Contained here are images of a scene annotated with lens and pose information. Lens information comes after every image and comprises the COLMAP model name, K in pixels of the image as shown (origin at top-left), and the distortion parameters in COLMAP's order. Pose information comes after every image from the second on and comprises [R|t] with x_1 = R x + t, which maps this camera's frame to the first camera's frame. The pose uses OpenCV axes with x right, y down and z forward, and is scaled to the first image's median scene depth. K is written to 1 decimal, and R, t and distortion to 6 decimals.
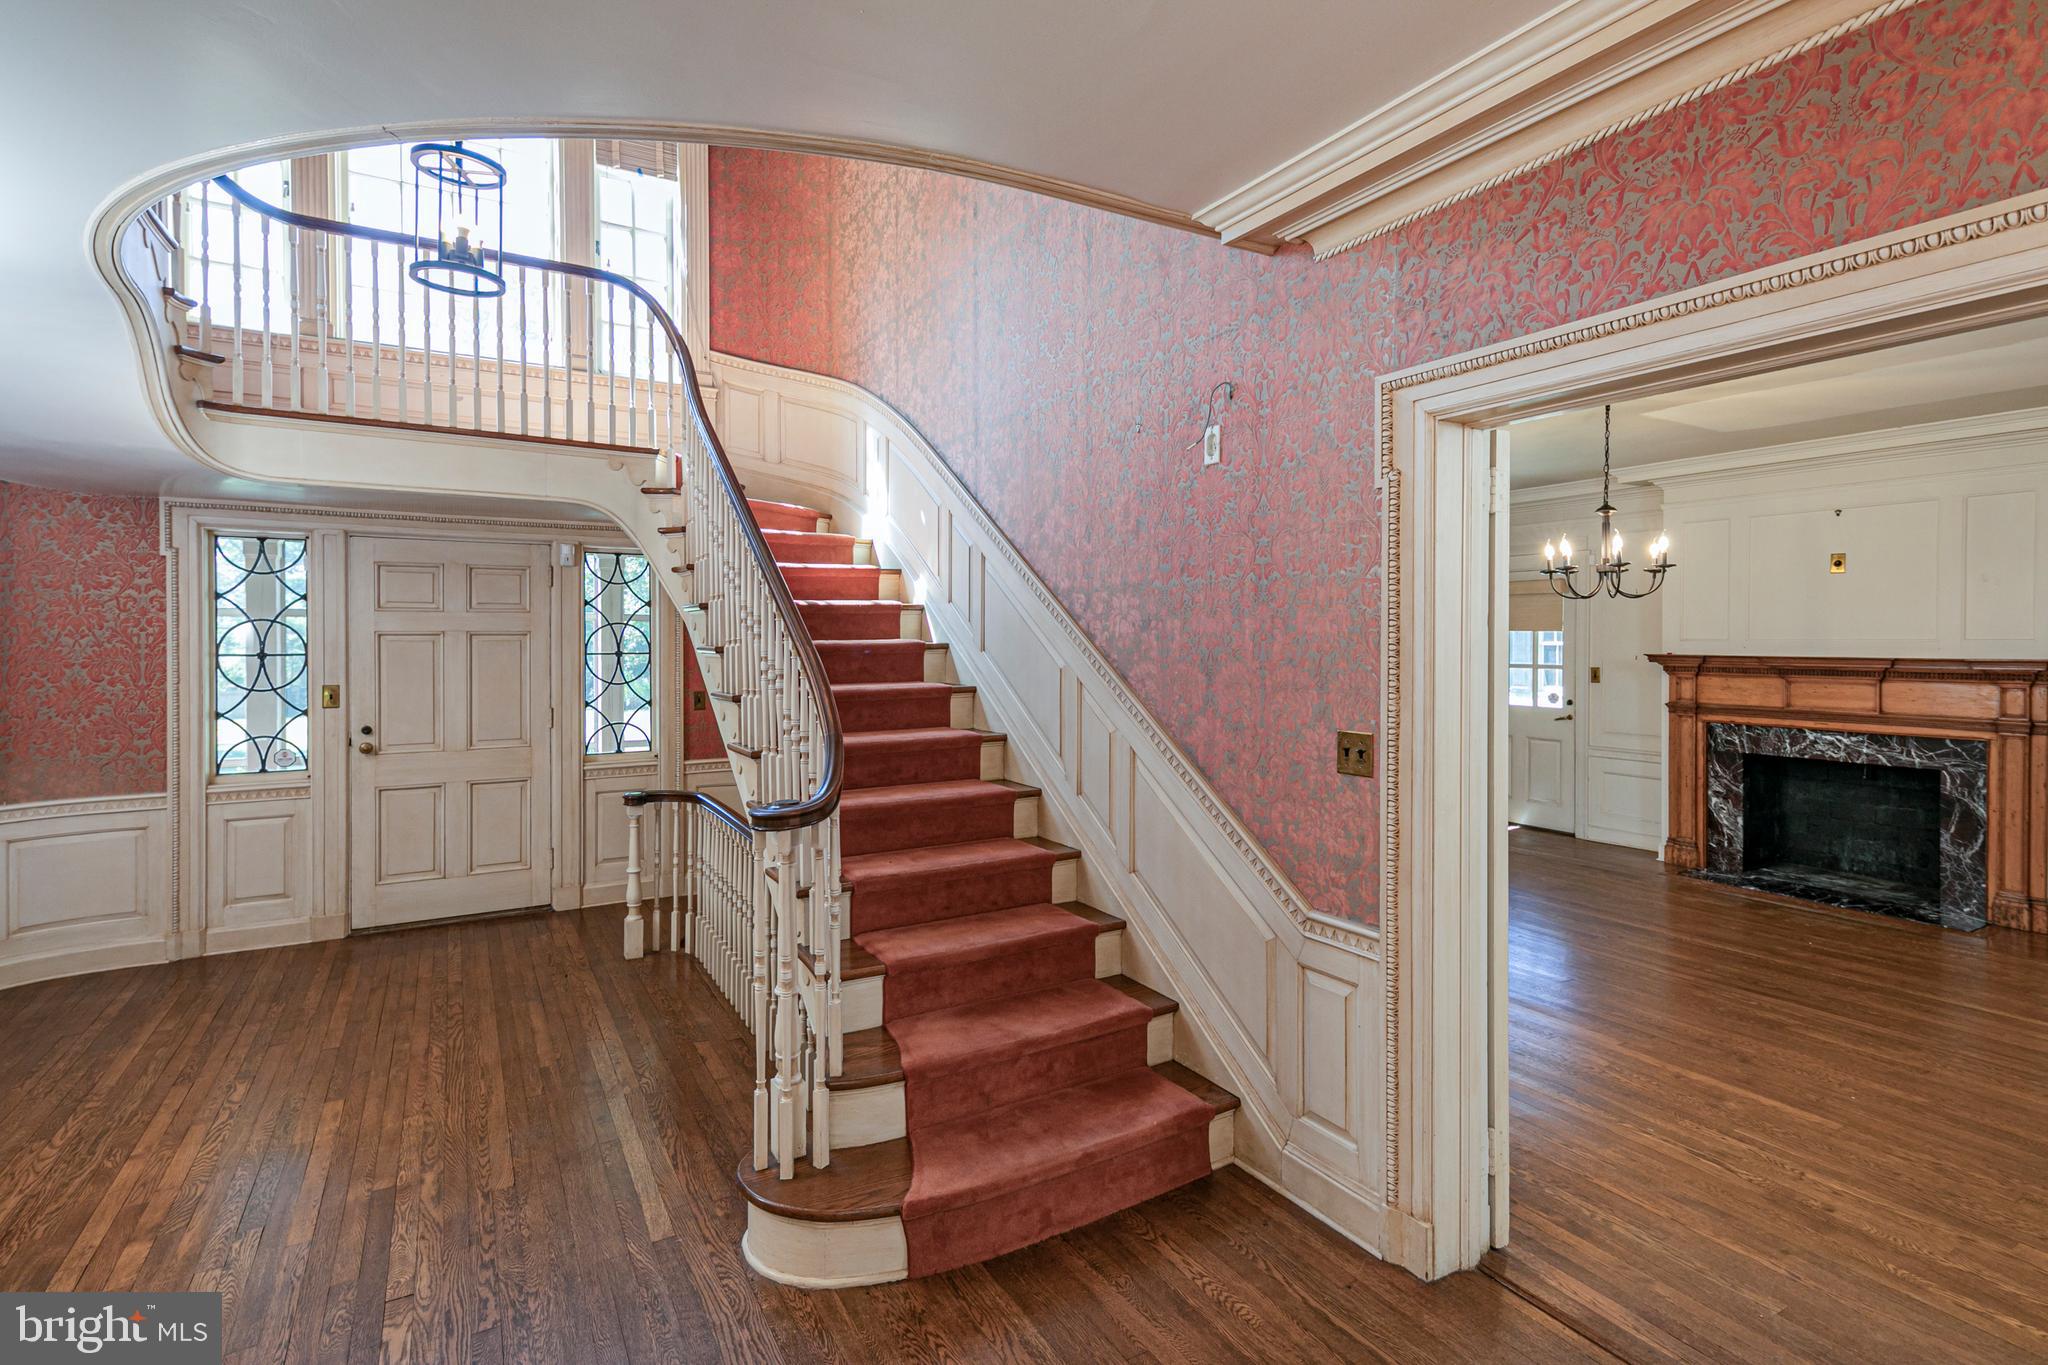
lens RADIAL K [[983.9, 0, 1038.2], [0, 983.9, 648.4], [0, 0, 1]] dist [0.027636, -0.005763]
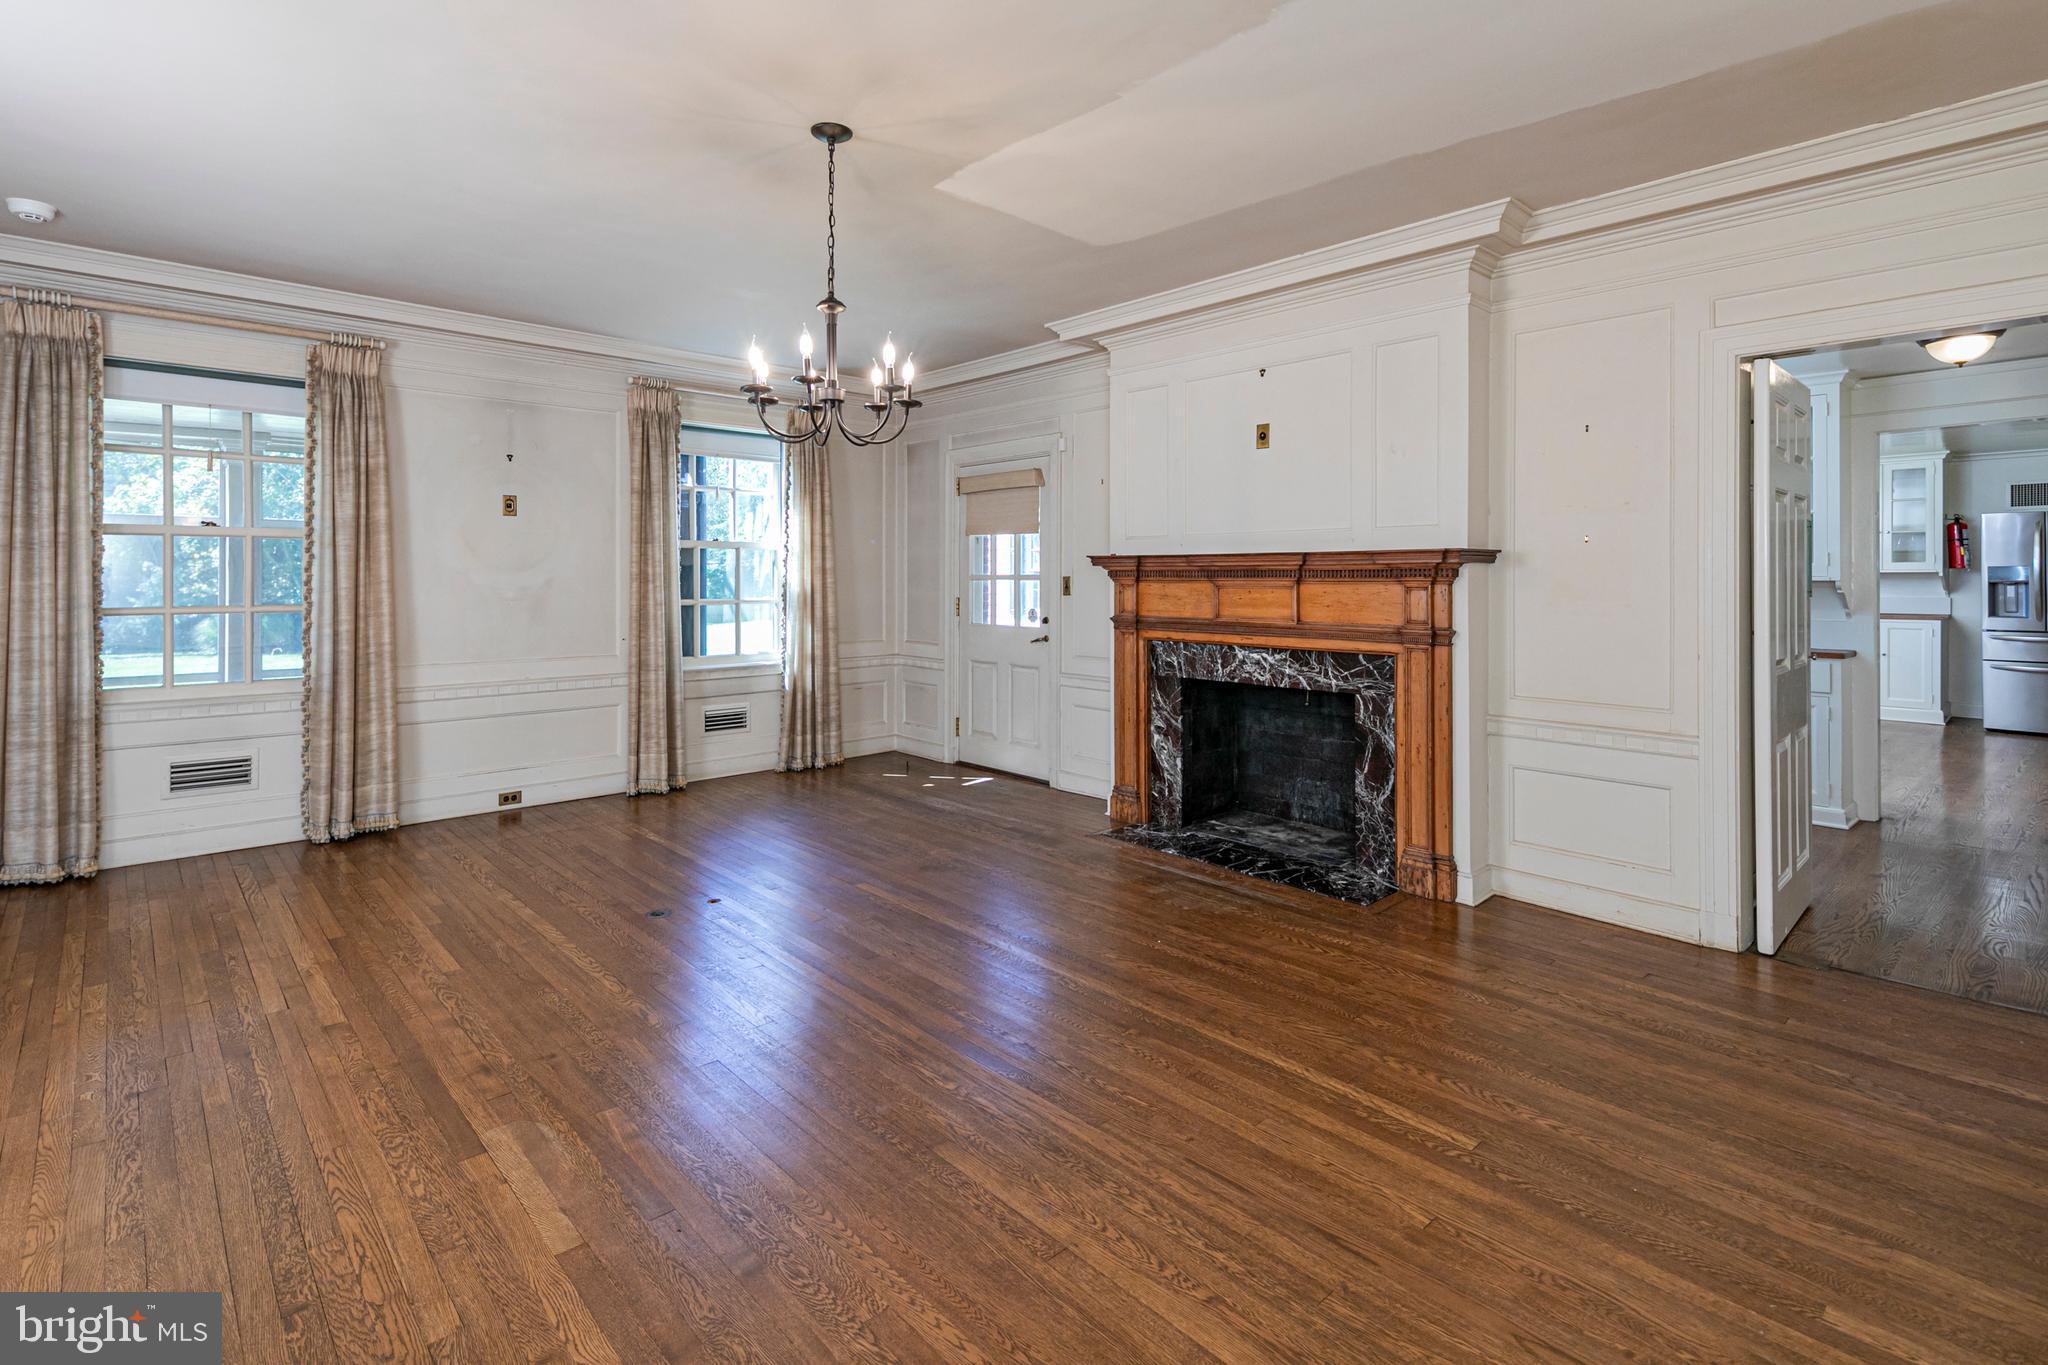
lens RADIAL K [[983.9, 0, 1017.3], [0, 983.9, 567.3], [0, 0, 1]] dist [0.027636, -0.005763]
pose [[0.975809, 0.005428, 0.218556, 0.425054], [-0.000962, 0.999789, -0.020536, 0.034631], [-0.218621, 0.019829, 0.975608, 0.269430]]
